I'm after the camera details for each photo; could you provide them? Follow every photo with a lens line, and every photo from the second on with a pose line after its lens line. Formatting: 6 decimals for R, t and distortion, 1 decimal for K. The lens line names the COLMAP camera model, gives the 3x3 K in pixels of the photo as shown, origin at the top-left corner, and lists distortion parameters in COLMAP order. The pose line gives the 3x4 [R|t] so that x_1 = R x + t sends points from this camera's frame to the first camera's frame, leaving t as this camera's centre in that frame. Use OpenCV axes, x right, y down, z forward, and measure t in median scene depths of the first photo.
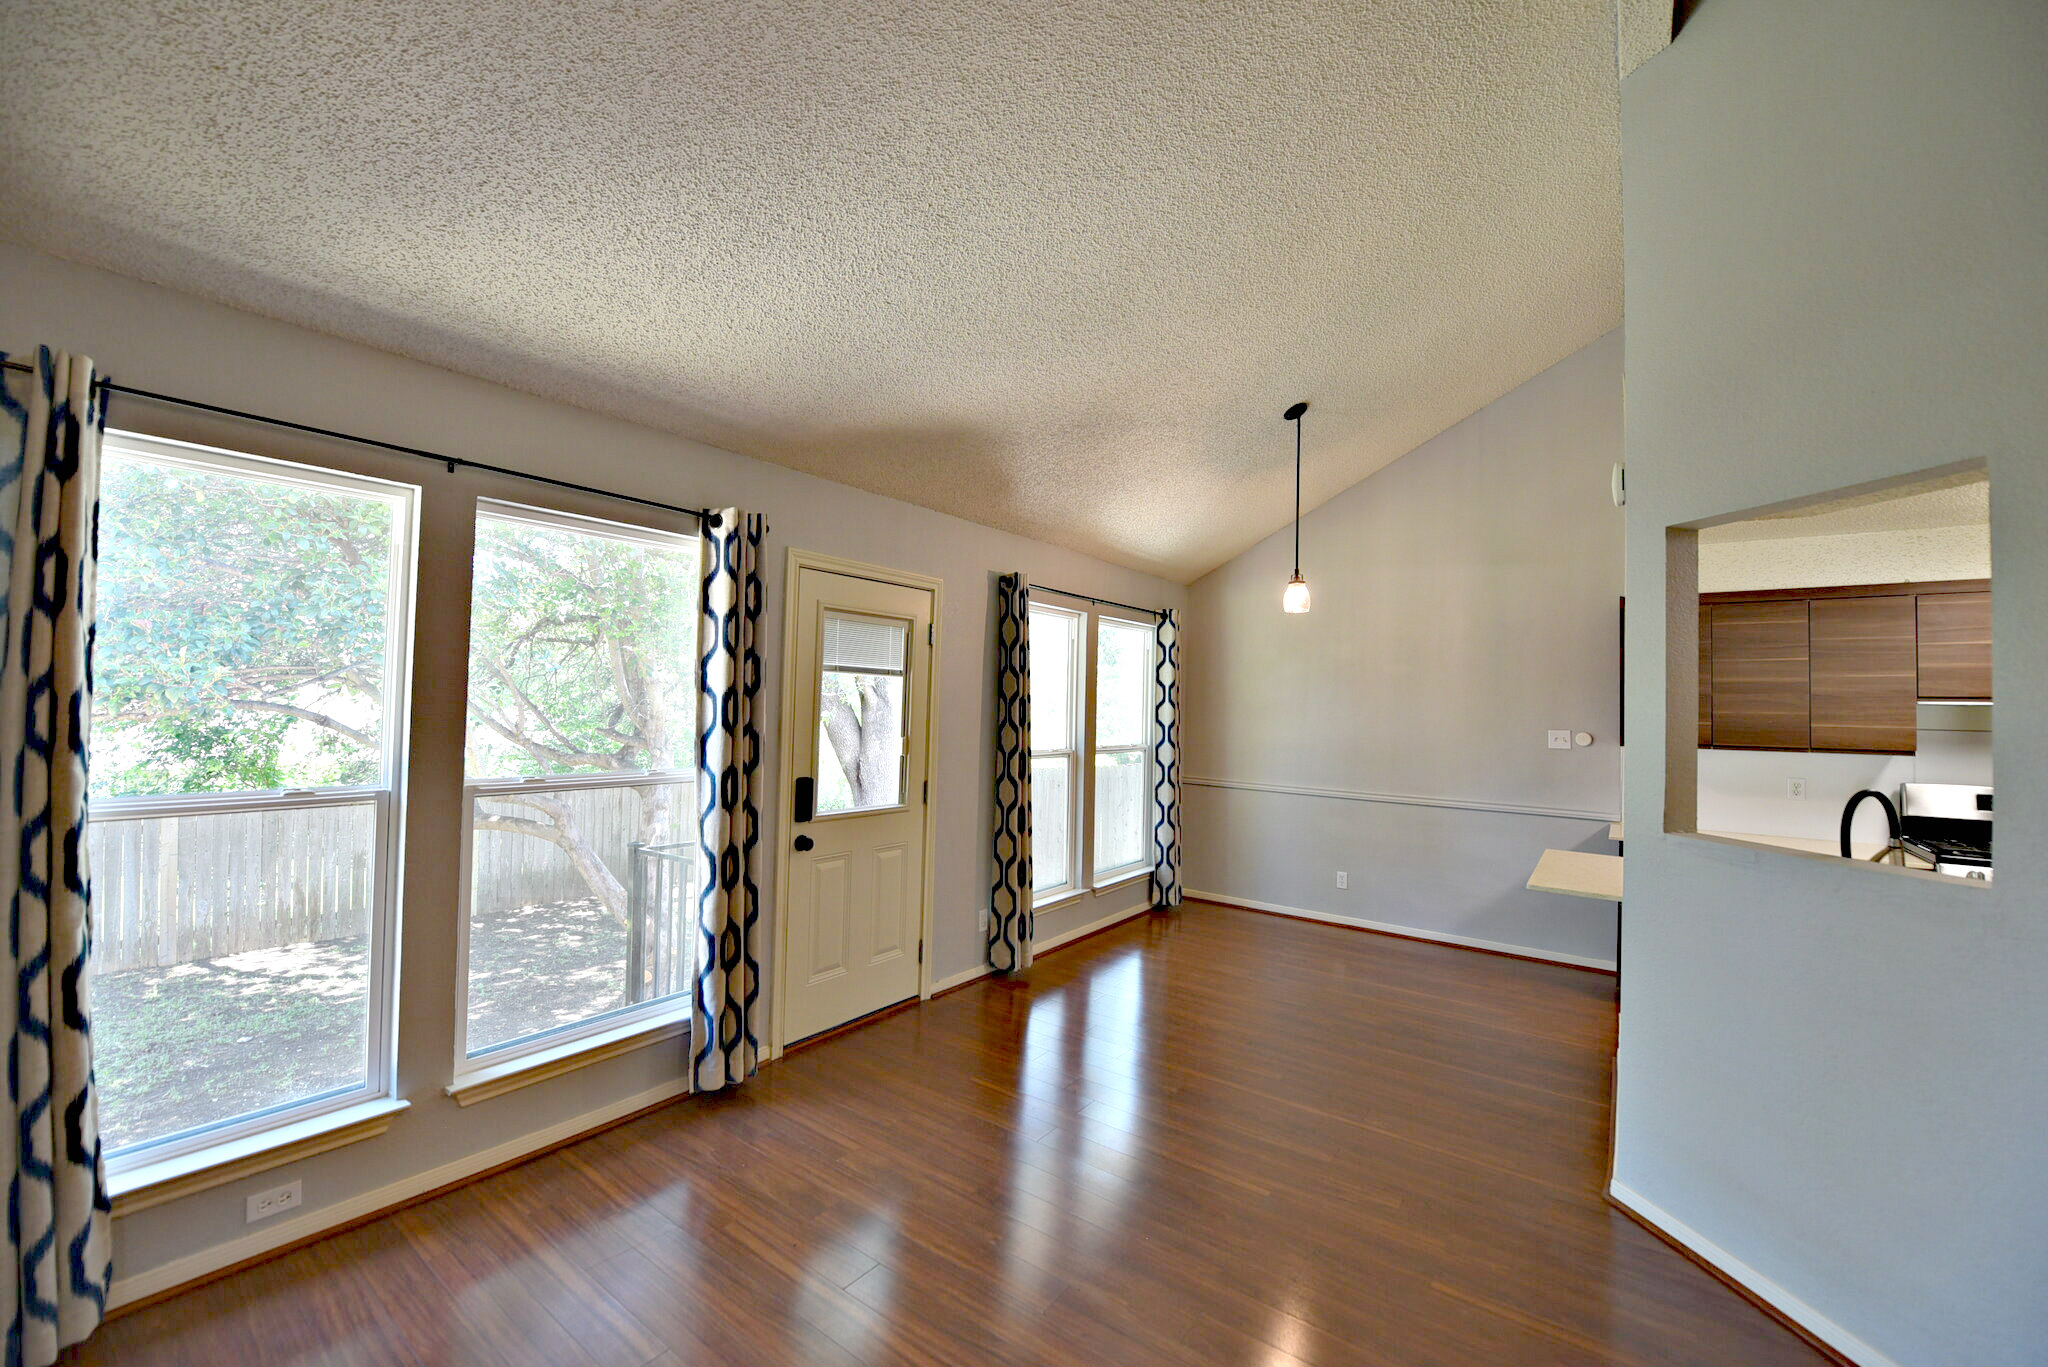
lens RADIAL K [[820.5, 0, 1029.1], [0, 820.5, 681.2], [0, 0, 1]] dist [-0.015151, -0.000122]
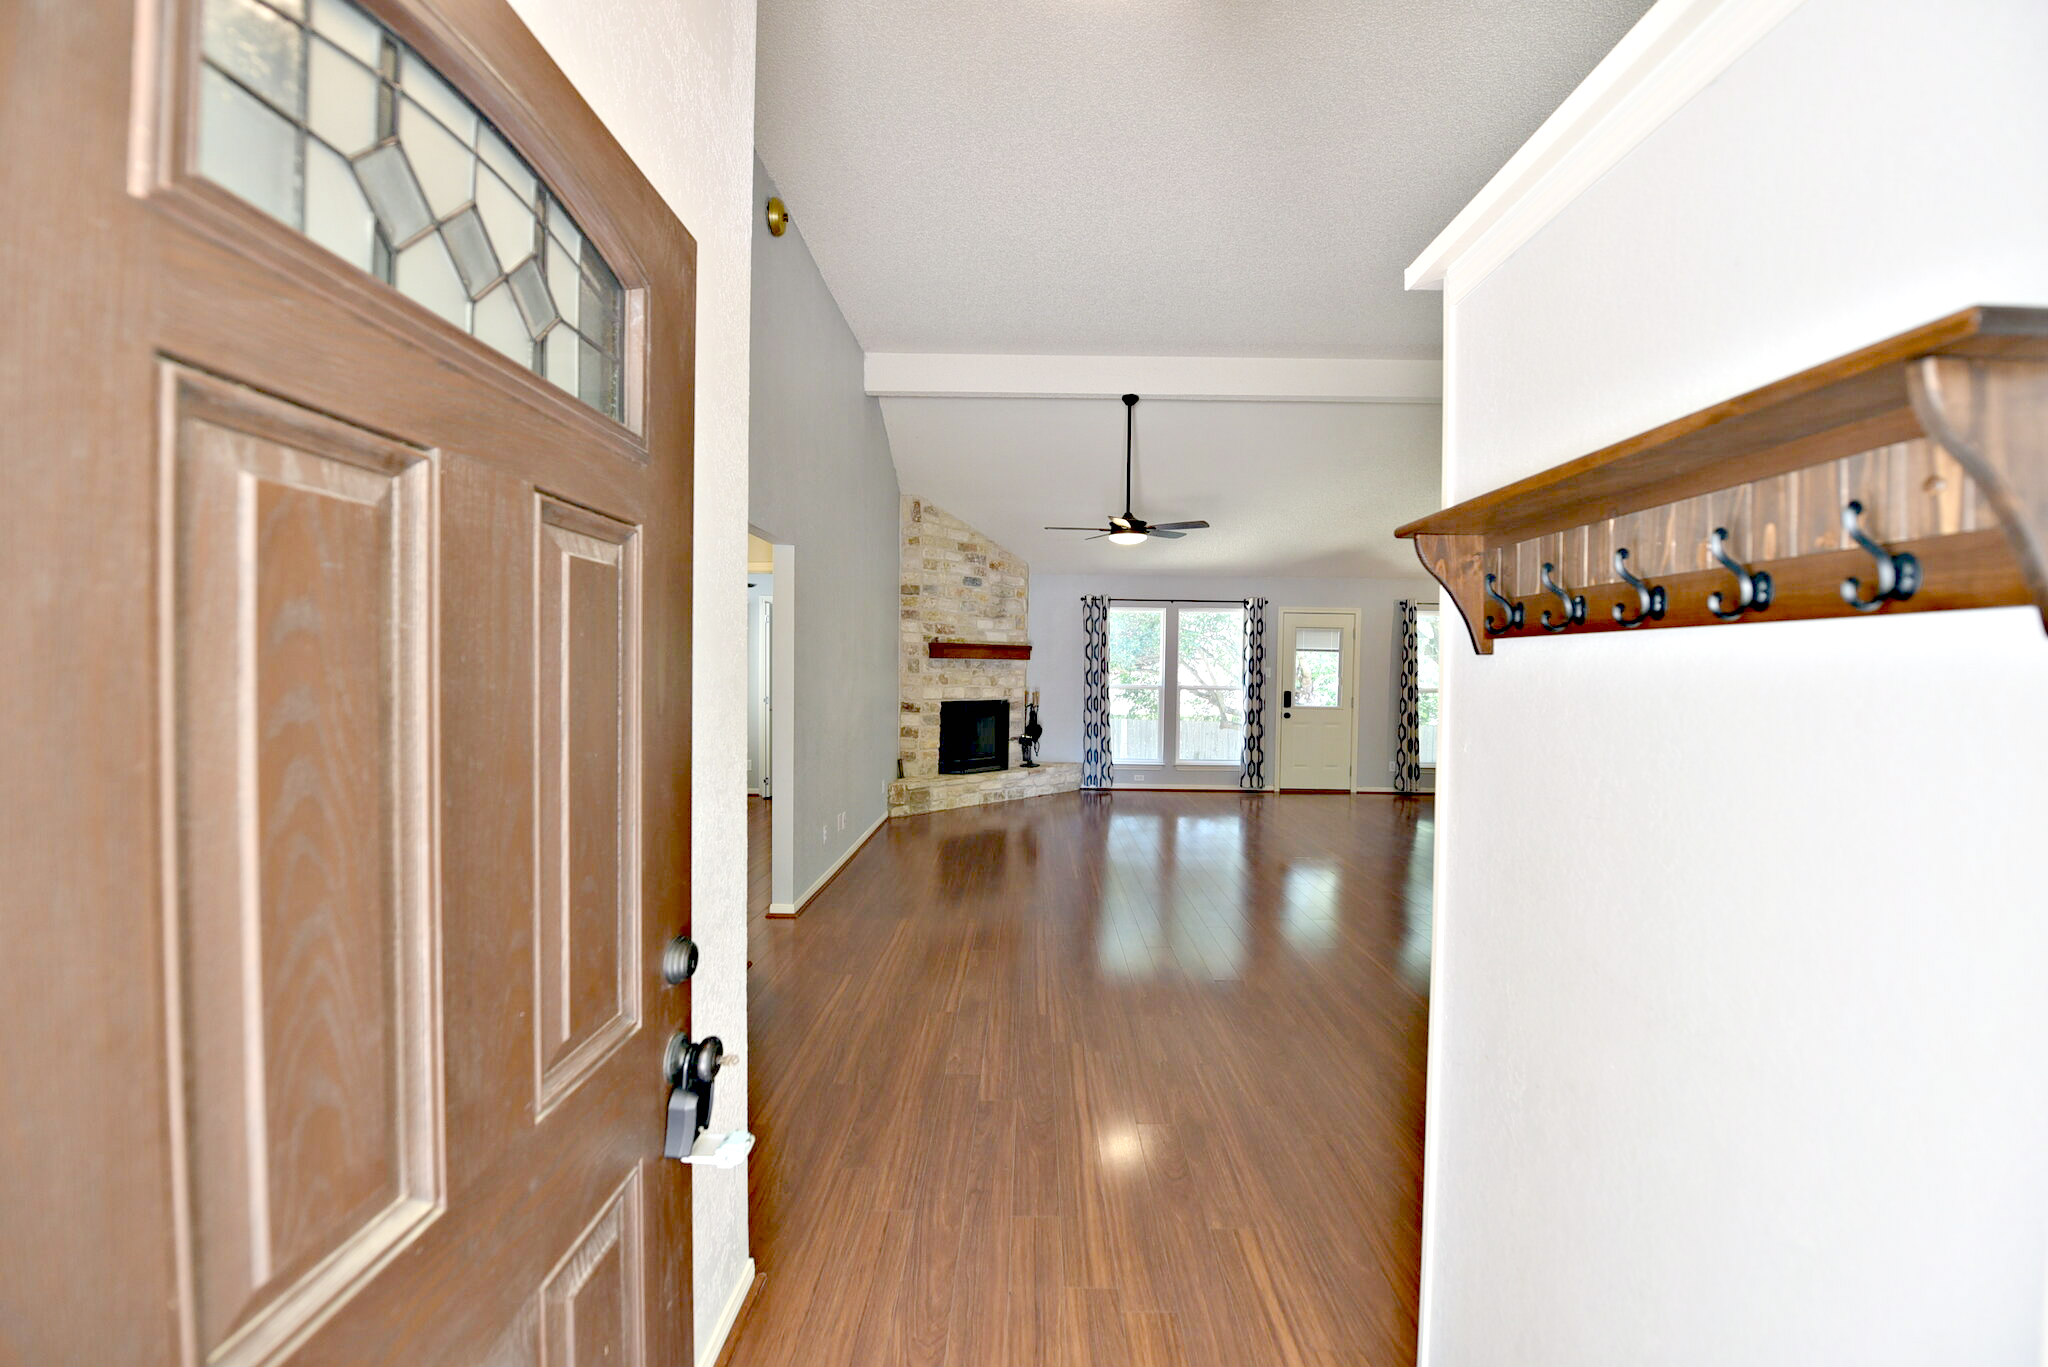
lens RADIAL K [[820.5, 0, 1029.1], [0, 820.5, 681.2], [0, 0, 1]] dist [-0.015151, -0.000122]
pose [[0.589120, -0.004567, -0.808032, 1.581361], [0.022143, 0.999700, 0.010493, 0.042930], [0.807742, -0.024074, 0.589045, -1.434489]]
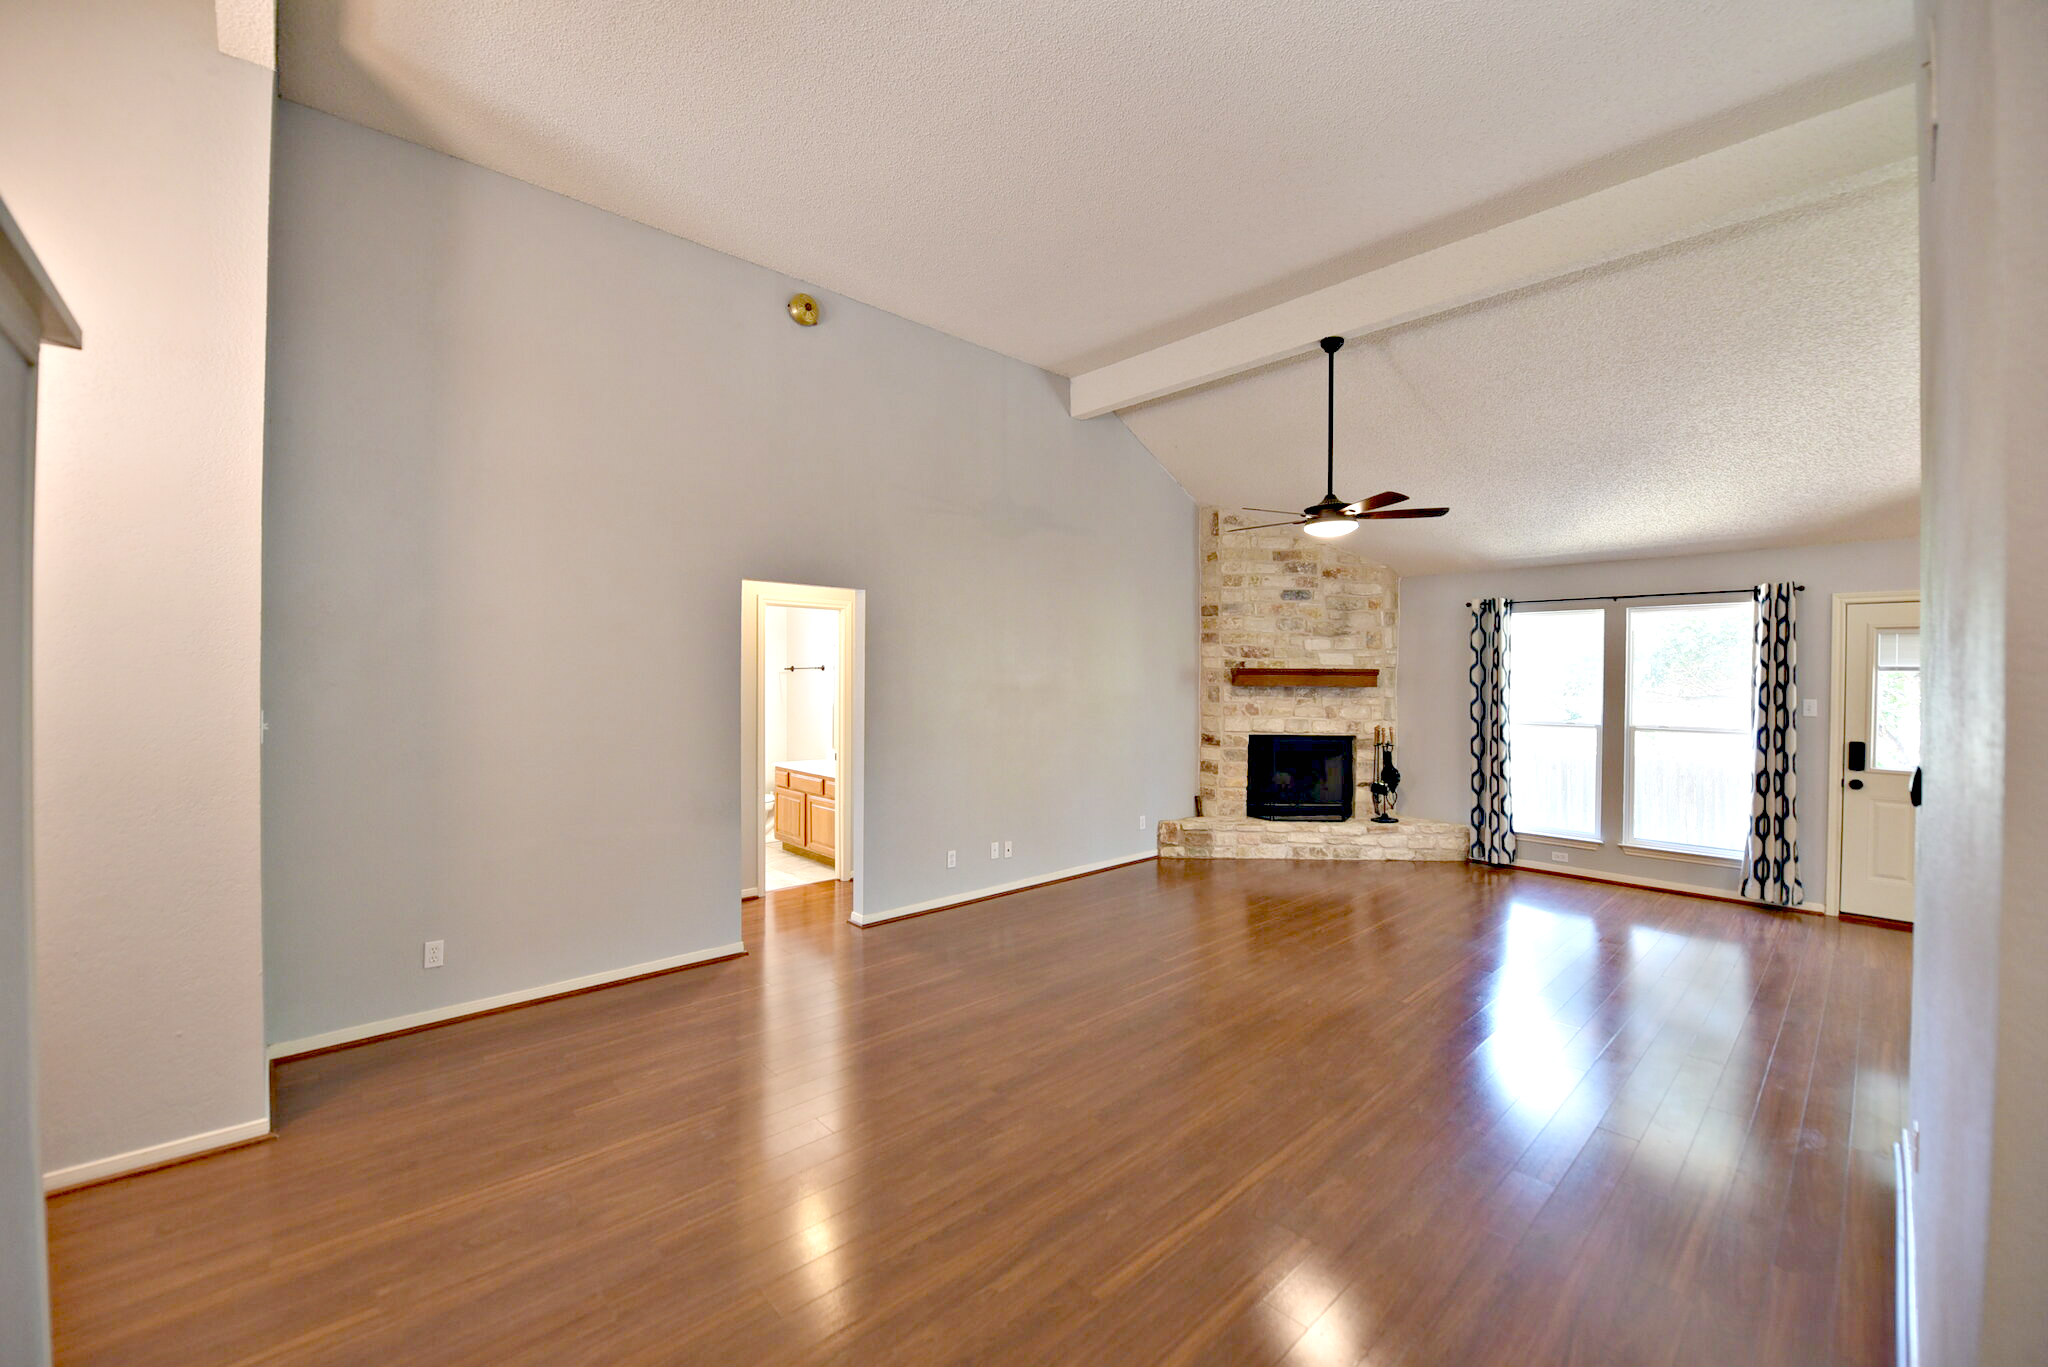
lens RADIAL K [[820.5, 0, 1029.1], [0, 820.5, 681.2], [0, 0, 1]] dist [-0.015151, -0.000122]
pose [[-0.184616, -0.024357, -0.982509, 1.679121], [0.010000, 0.999595, -0.026660, 0.034042], [0.982760, -0.014747, -0.184297, -0.264202]]
